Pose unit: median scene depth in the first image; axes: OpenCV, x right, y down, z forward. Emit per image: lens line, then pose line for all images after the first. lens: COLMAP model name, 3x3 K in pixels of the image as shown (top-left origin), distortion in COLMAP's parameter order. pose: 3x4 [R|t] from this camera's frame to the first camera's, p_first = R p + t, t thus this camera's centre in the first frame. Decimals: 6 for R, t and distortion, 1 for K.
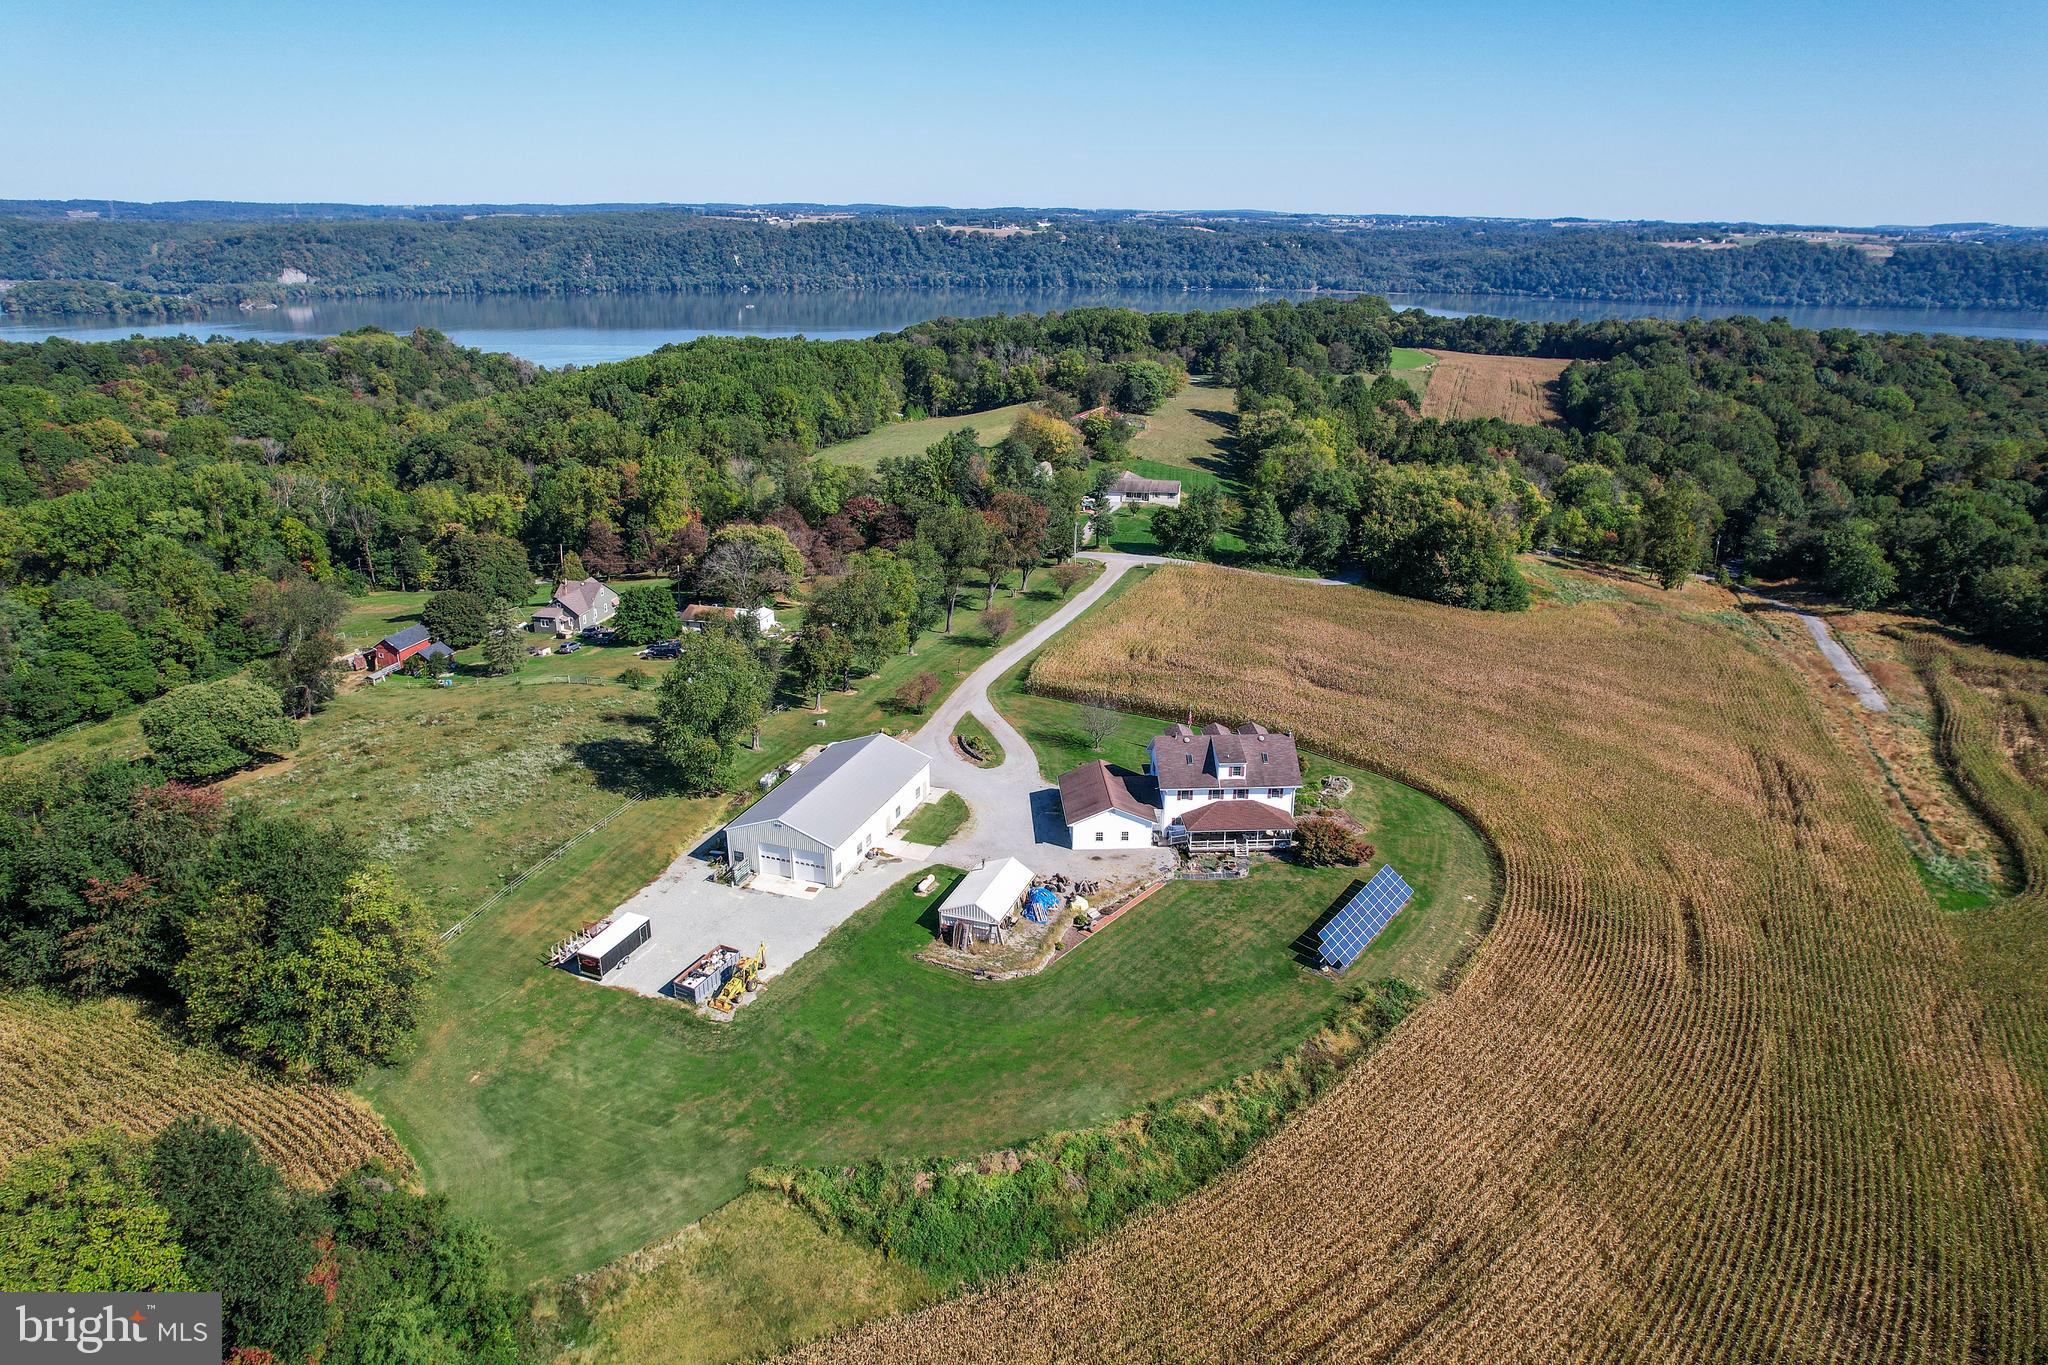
lens RADIAL K [[1312.4, 0, 1026.7], [0, 1312.4, 693.8], [0, 0, 1]] dist [-0.085638, 0.078392]
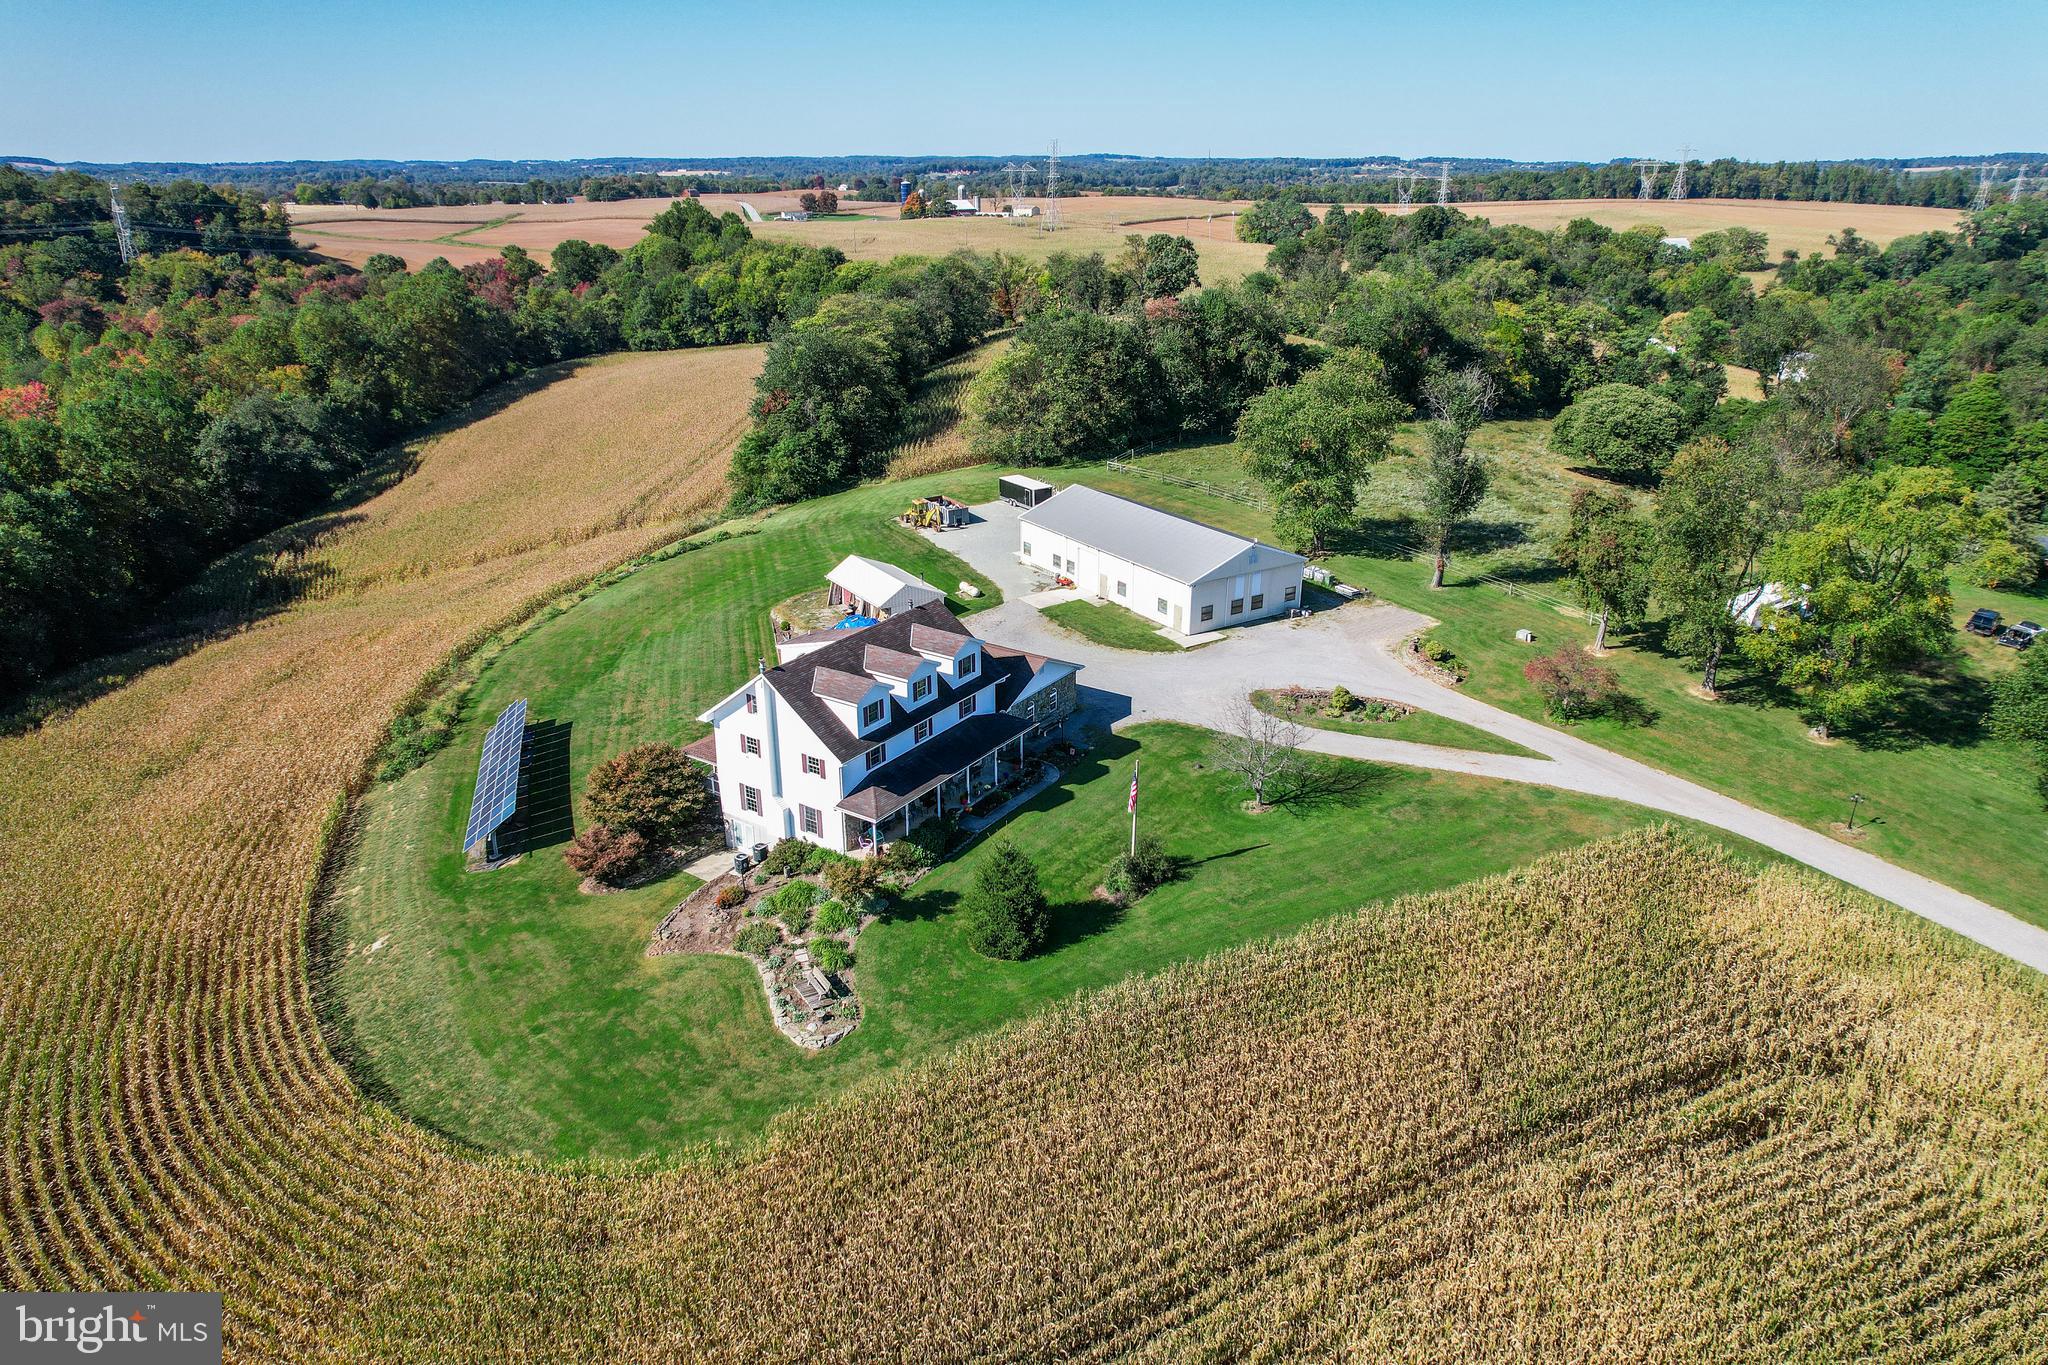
lens RADIAL K [[1312.4, 0, 1024.5], [0, 1312.4, 683.3], [0, 0, 1]] dist [-0.085638, 0.078392]
pose [[-0.606847, 0.290445, -0.739851, 0.348326], [-0.280817, 0.792460, 0.541432, -0.177351], [0.743558, 0.536329, -0.399340, 0.877129]]
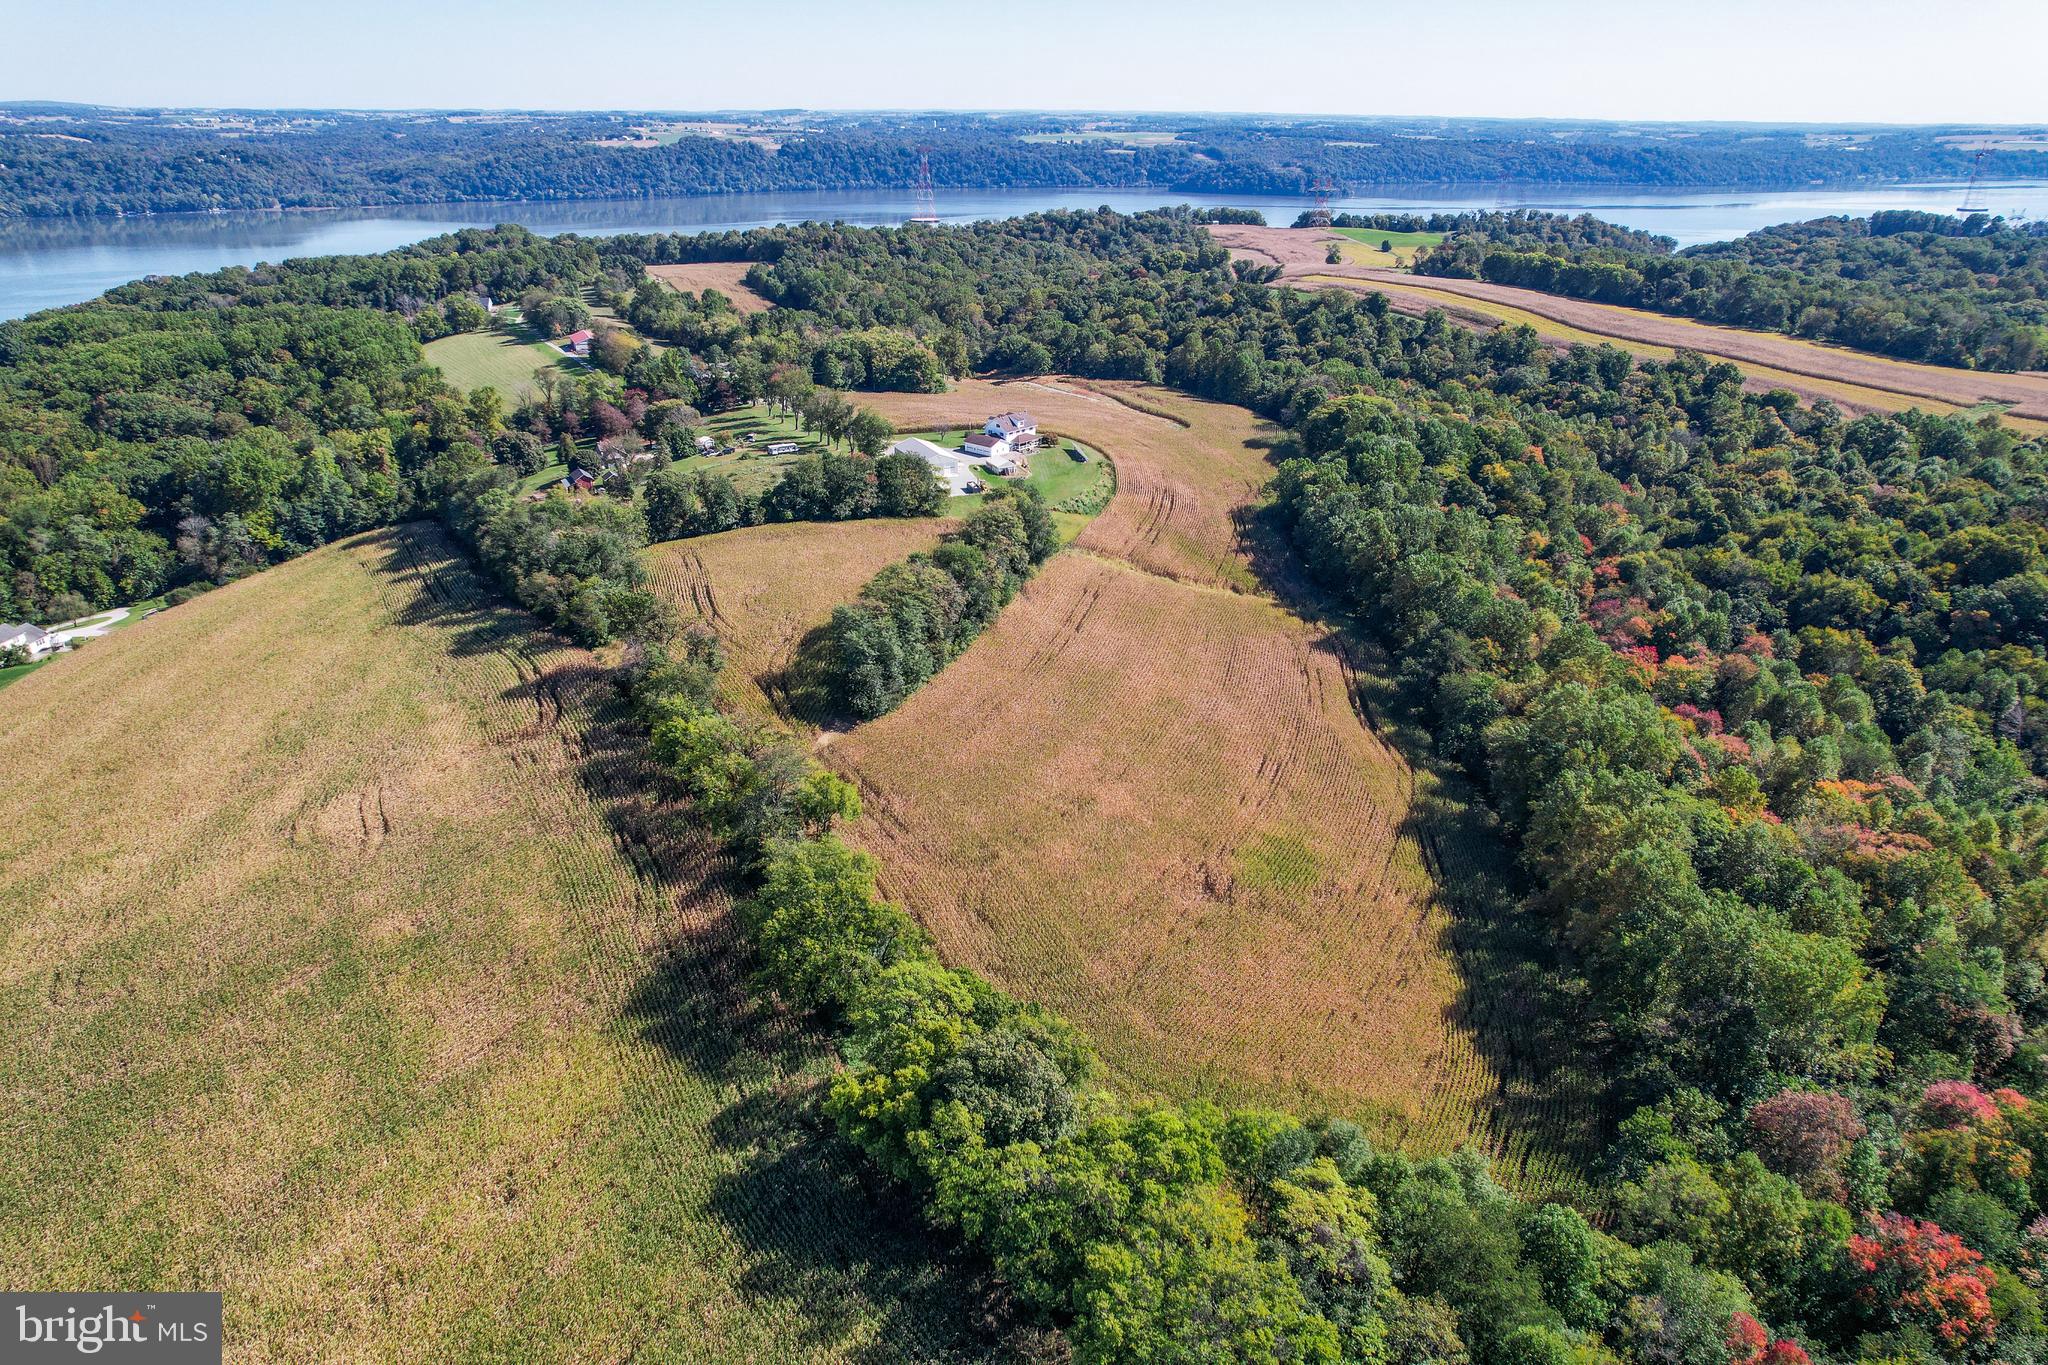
lens RADIAL K [[1312.4, 0, 1030.8], [0, 1312.4, 680.2], [0, 0, 1]] dist [-0.085638, 0.078392]
pose [[0.709641, -0.287111, 0.643410, -1.338201], [0.243253, 0.956891, 0.158704, 0.104518], [-0.661239, 0.043889, 0.748890, -0.877110]]
